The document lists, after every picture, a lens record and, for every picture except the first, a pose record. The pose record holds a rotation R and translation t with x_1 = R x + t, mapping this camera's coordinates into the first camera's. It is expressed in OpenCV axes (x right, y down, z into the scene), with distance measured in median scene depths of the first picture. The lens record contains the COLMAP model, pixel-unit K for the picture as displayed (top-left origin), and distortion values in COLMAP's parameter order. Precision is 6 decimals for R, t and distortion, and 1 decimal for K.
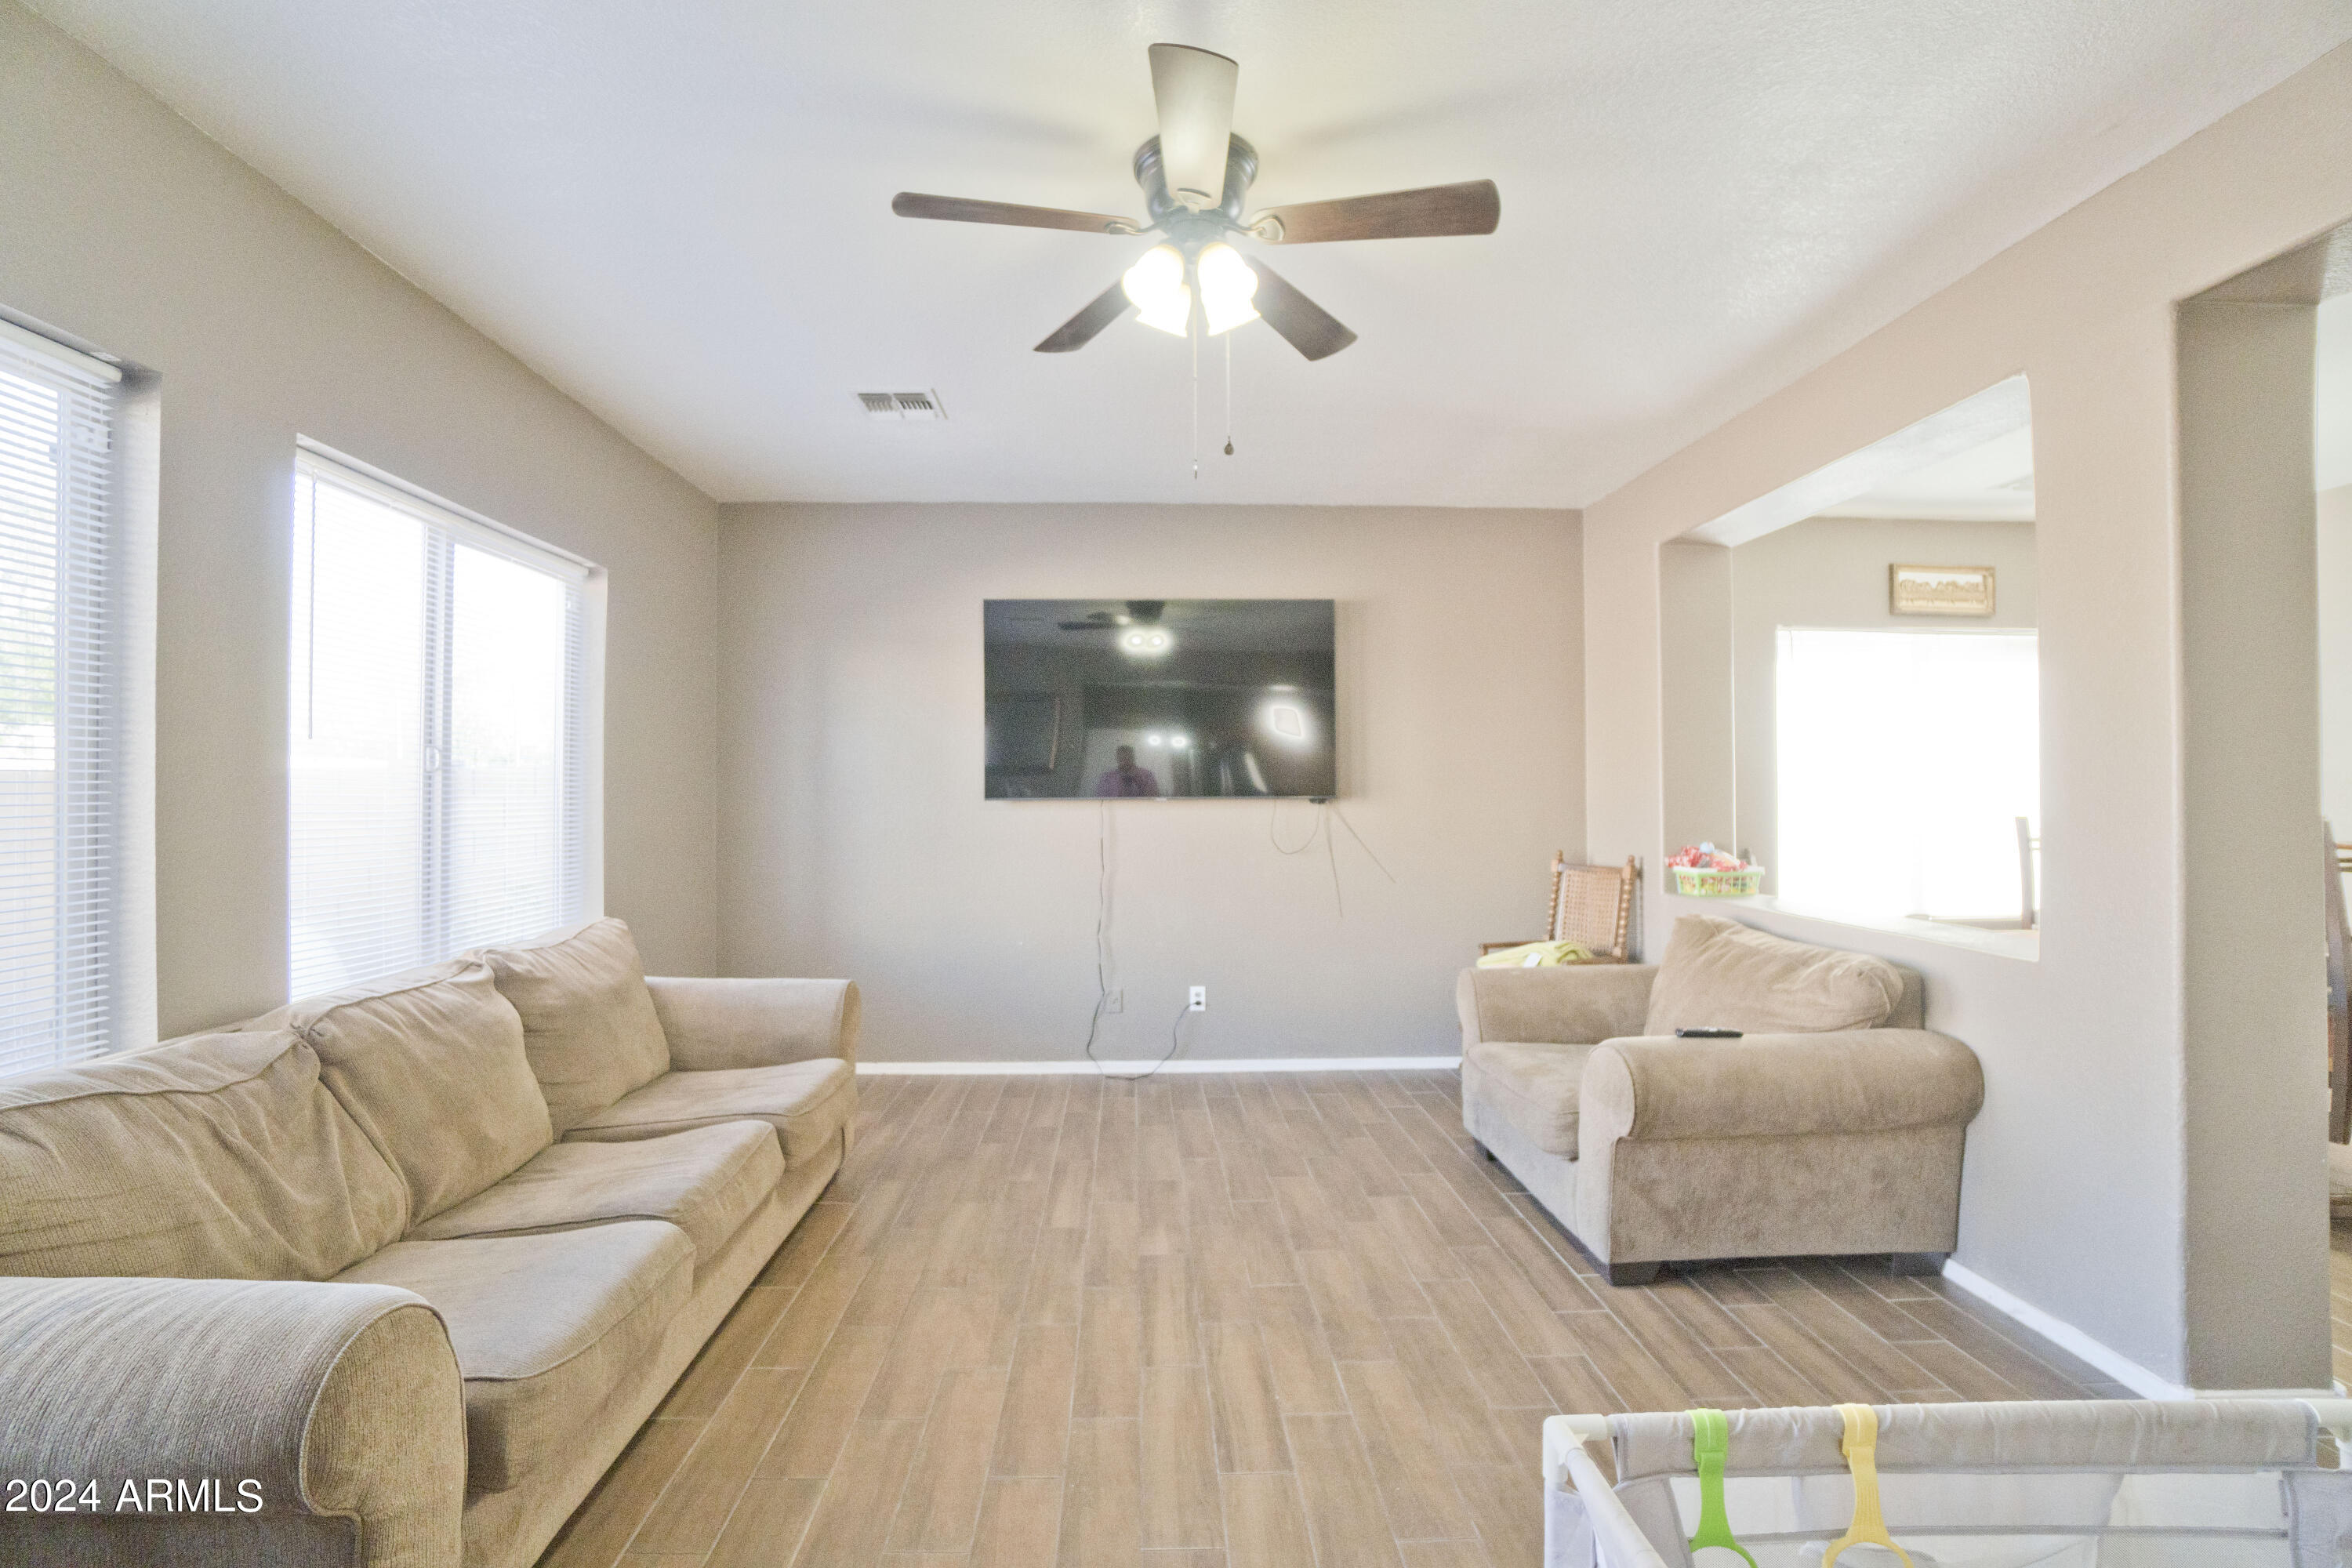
lens RADIAL K [[1036.0, 0, 1160.2], [0, 1036.0, 782.1], [0, 0, 1]] dist [-0.066319, 0.023540]
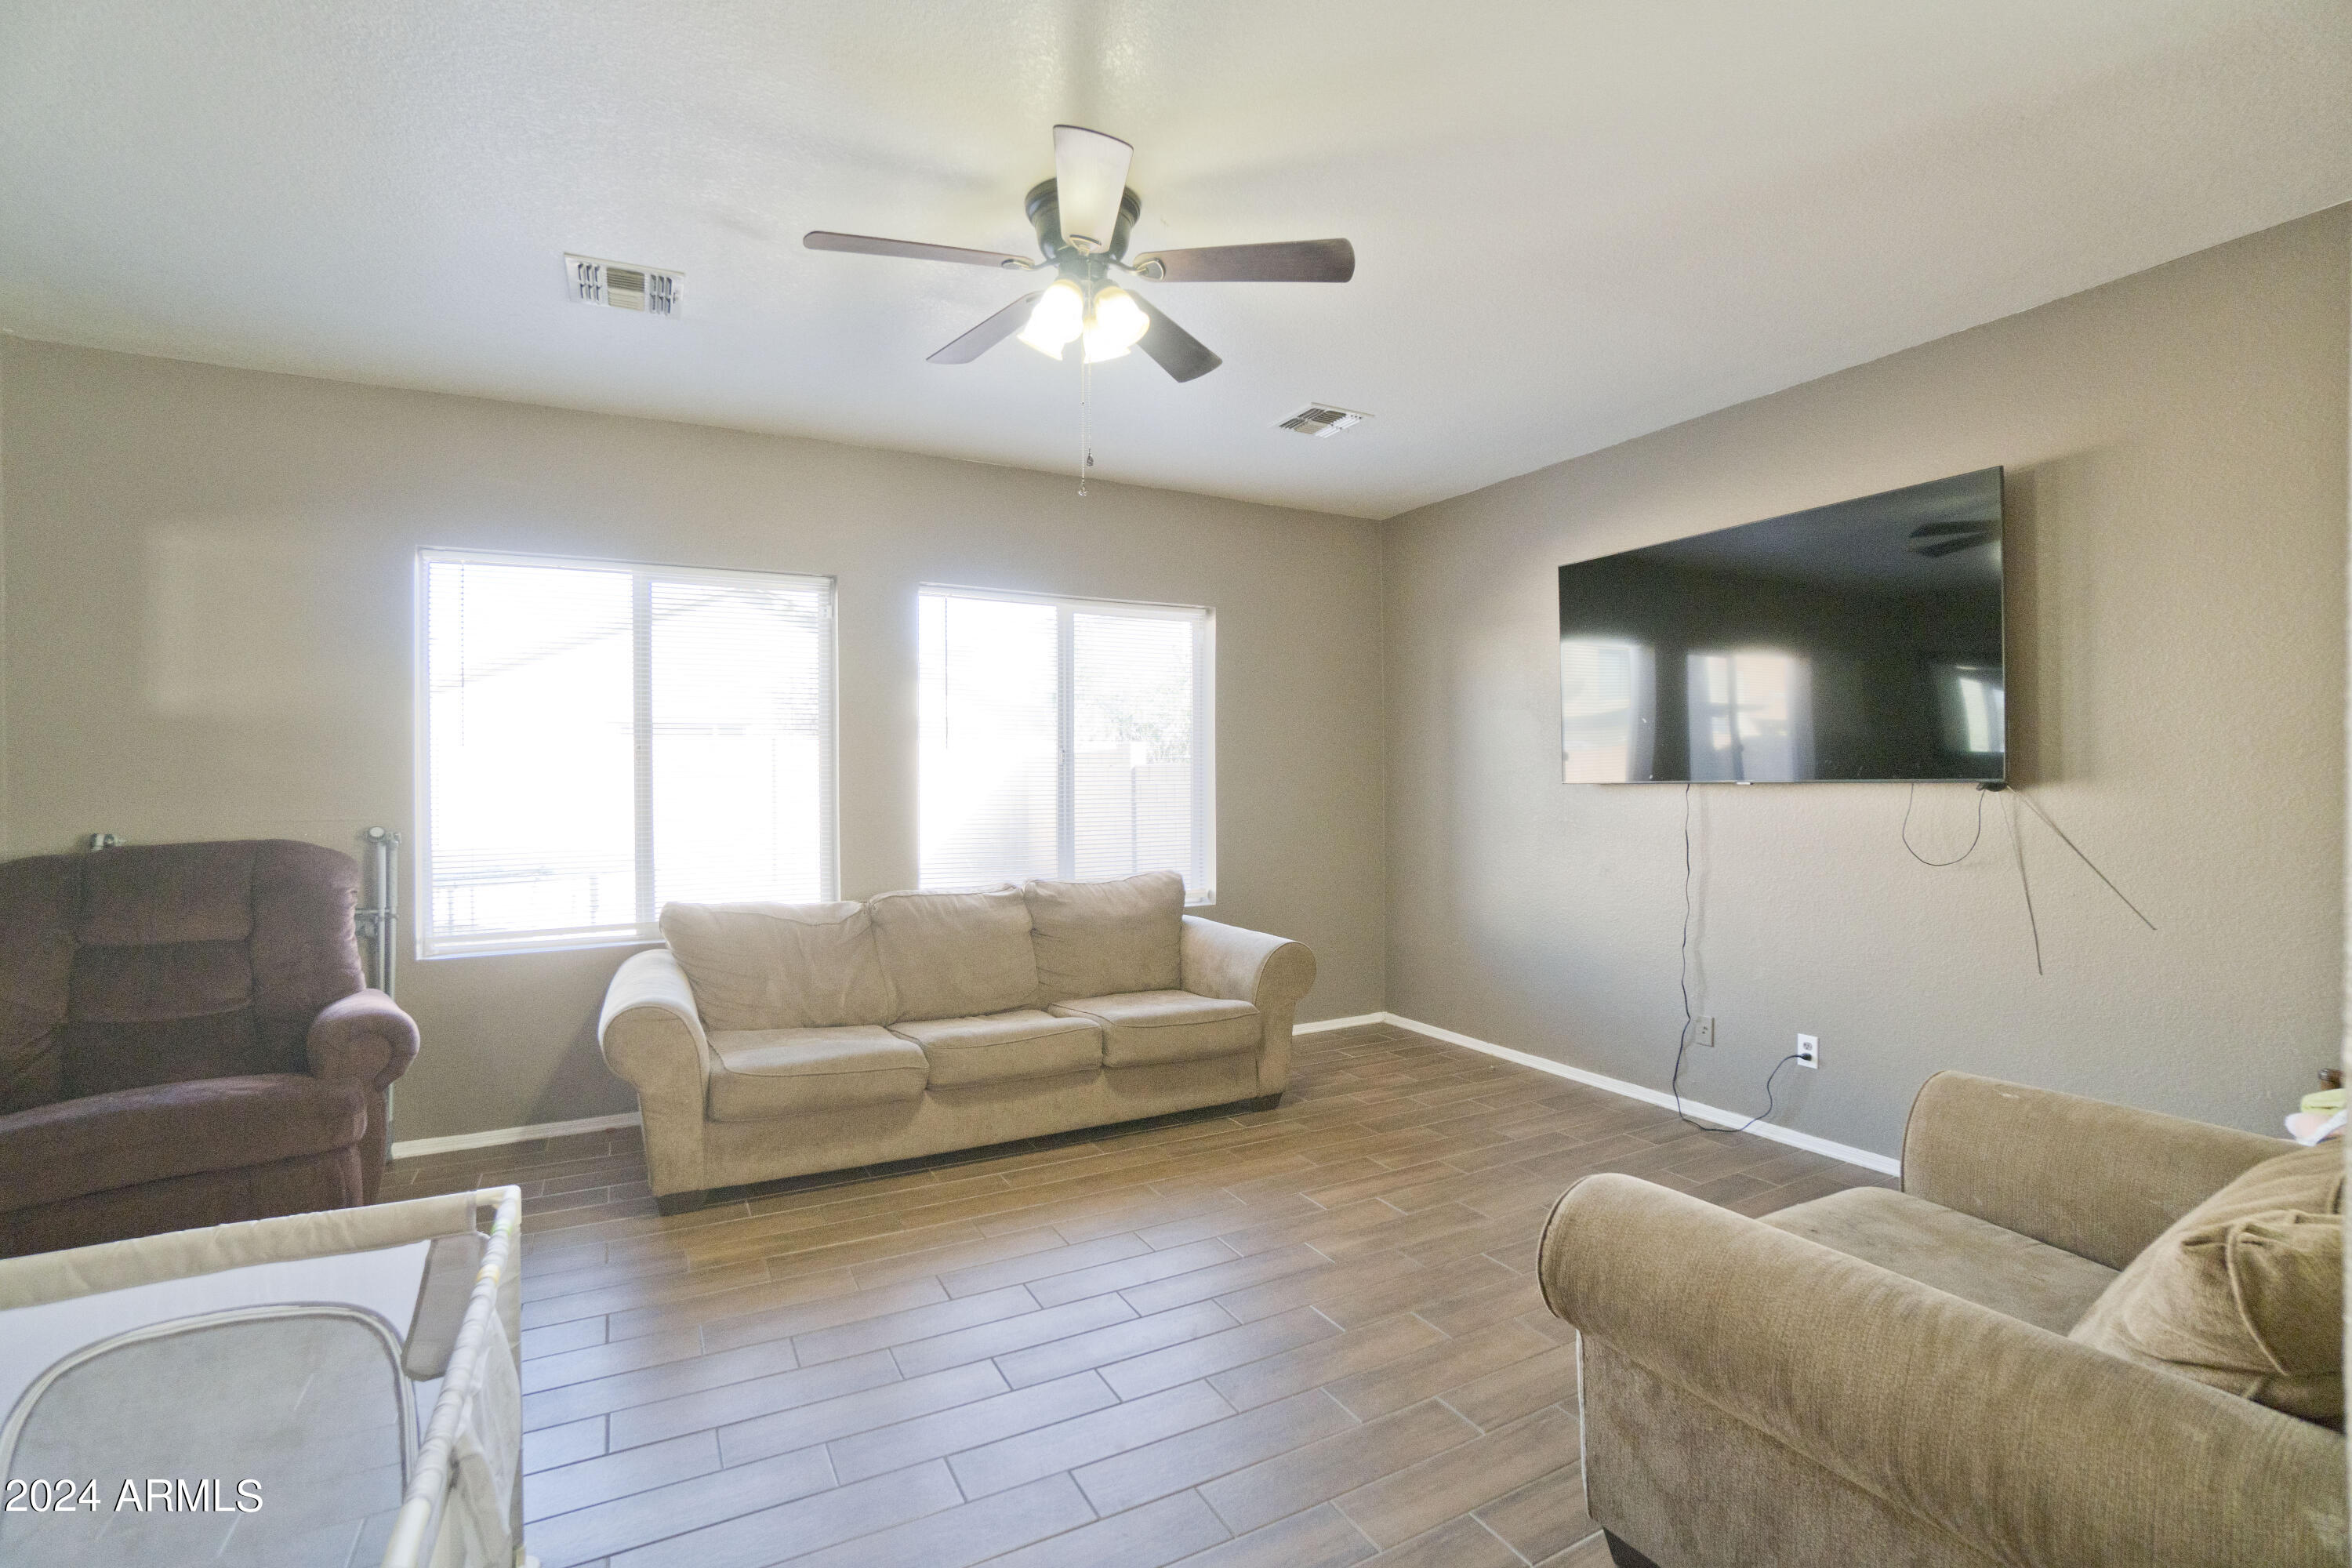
lens RADIAL K [[1036.0, 0, 1160.2], [0, 1036.0, 782.1], [0, 0, 1]] dist [-0.066319, 0.023540]
pose [[0.442901, 0.002082, -0.896568, 0.631308], [0.015491, 0.999830, 0.009974, 0.001944], [0.896437, -0.018306, 0.442794, 0.346238]]
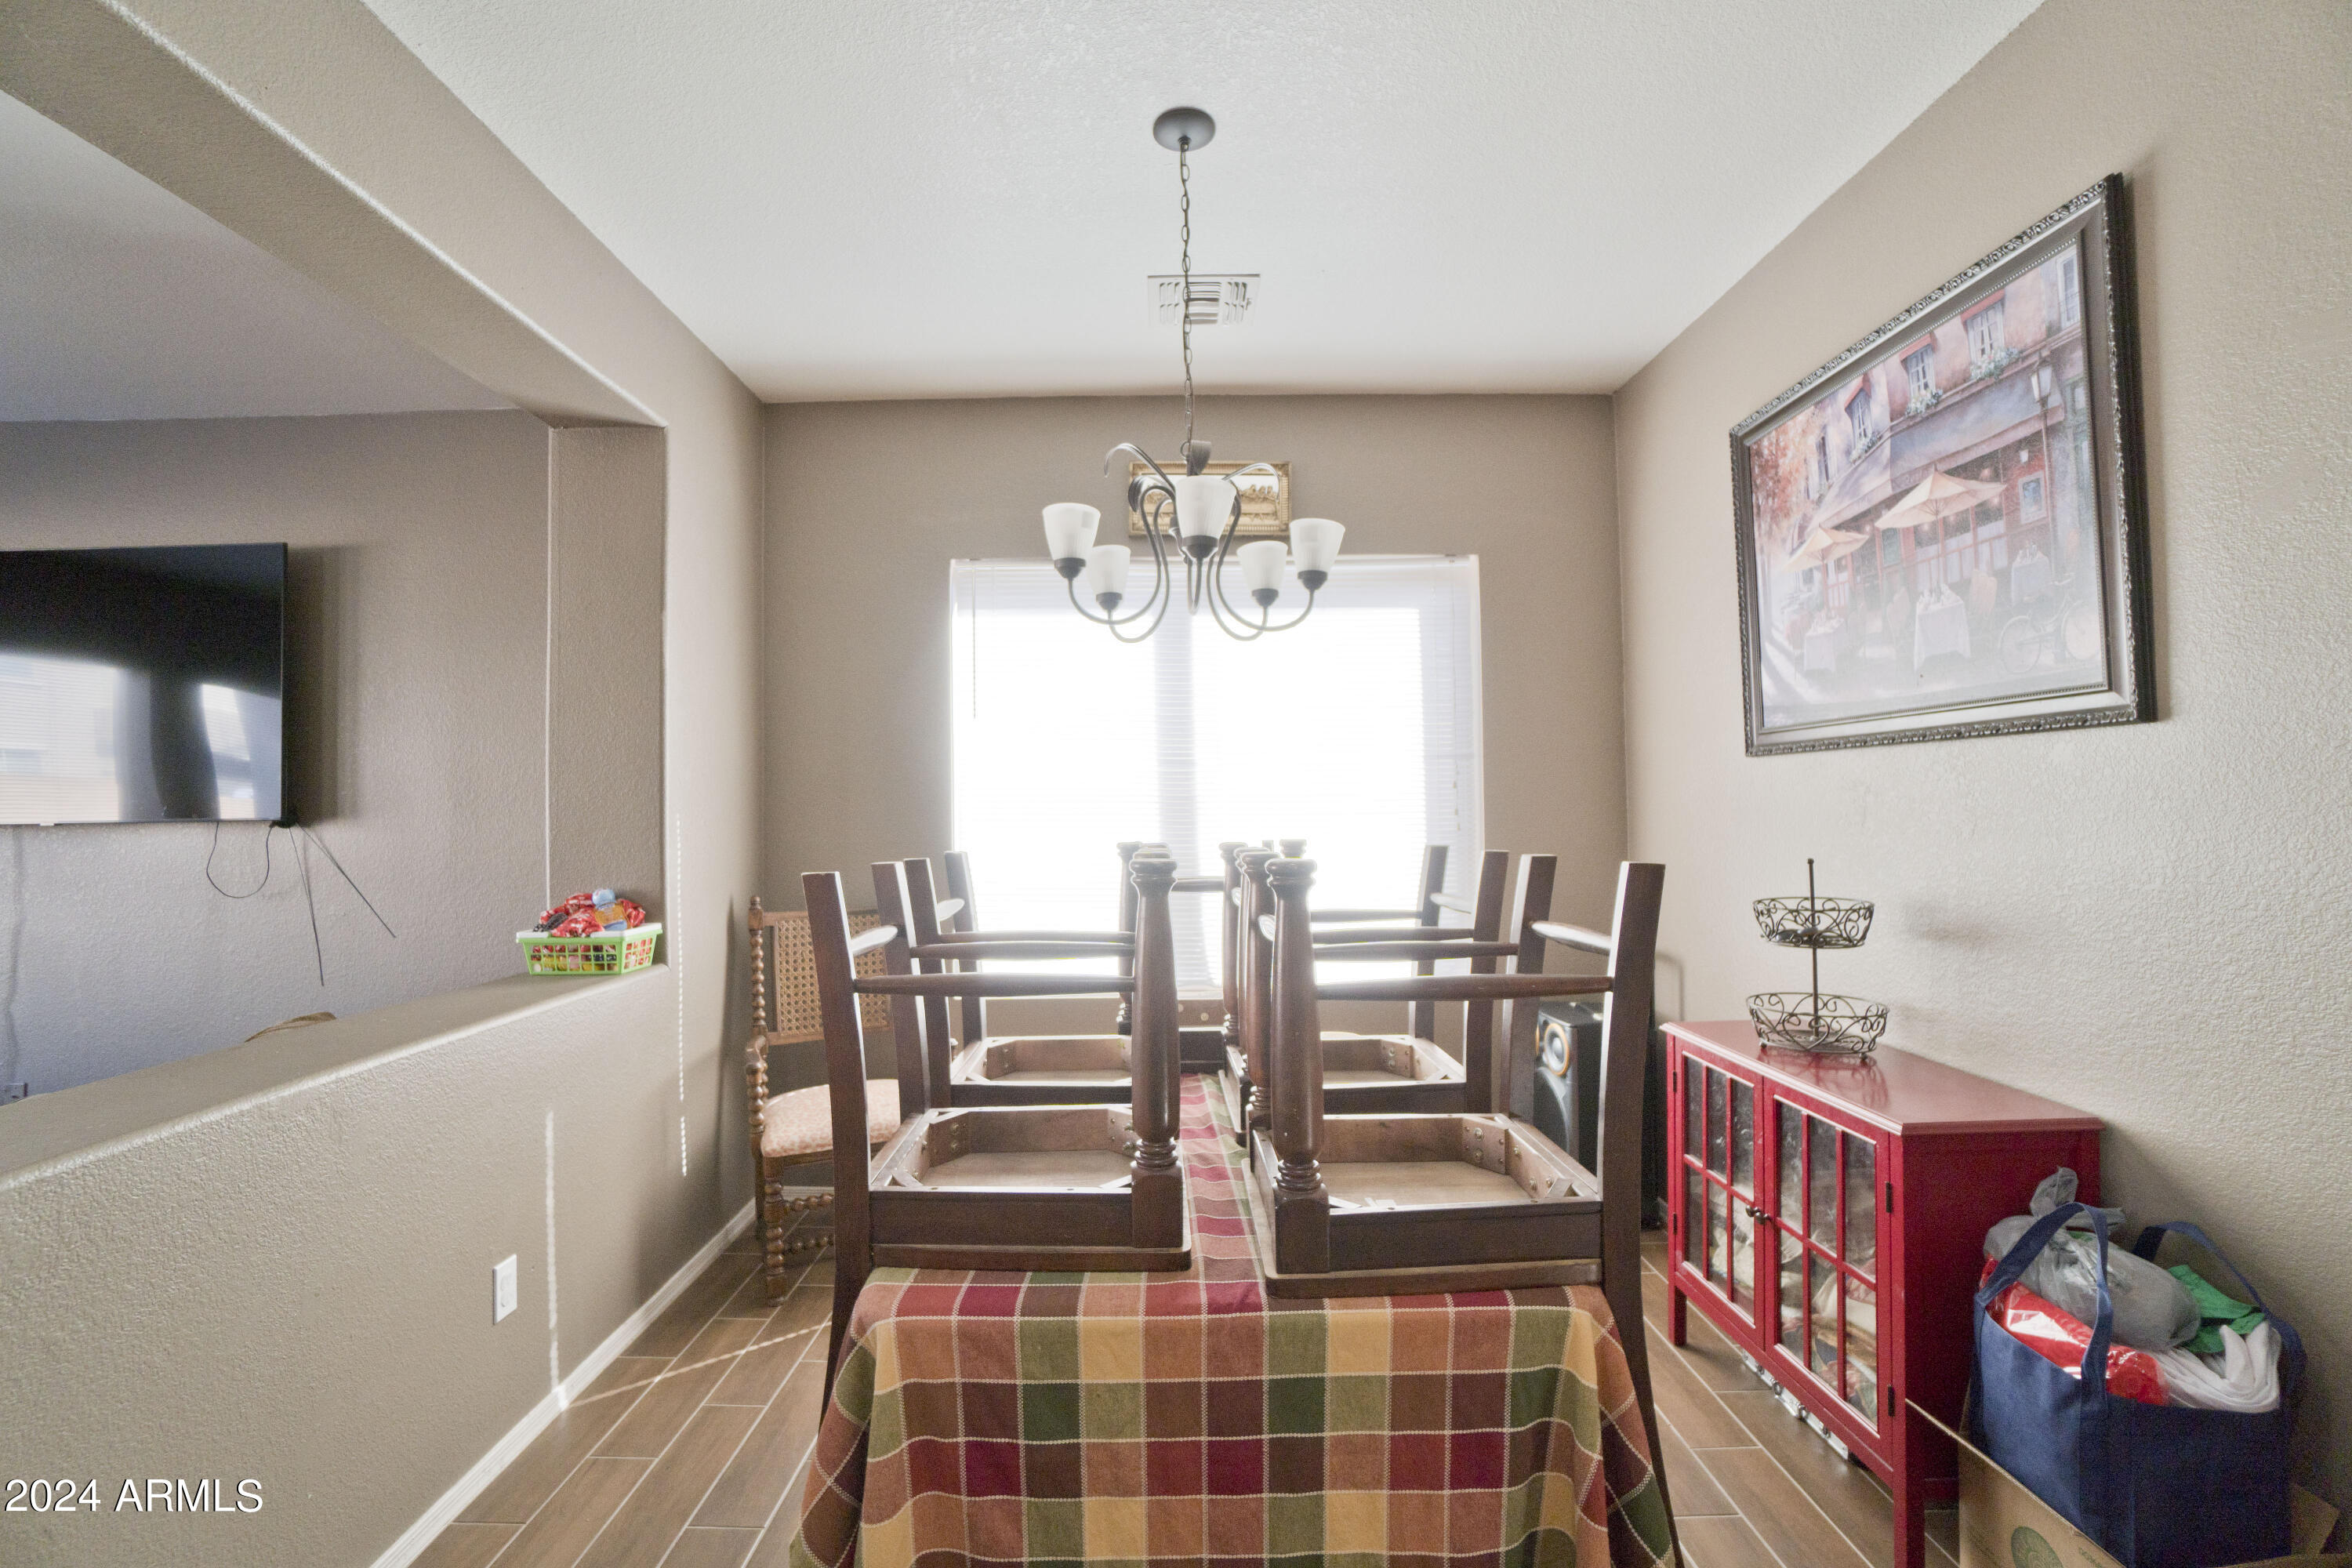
lens RADIAL K [[1036.0, 0, 1160.2], [0, 1036.0, 782.1], [0, 0, 1]] dist [-0.066319, 0.023540]
pose [[0.999943, -0.008850, -0.005914, 1.063171], [0.008844, 0.999960, -0.001136, -0.007061], [0.005923, 0.001084, 0.999982, 0.410180]]
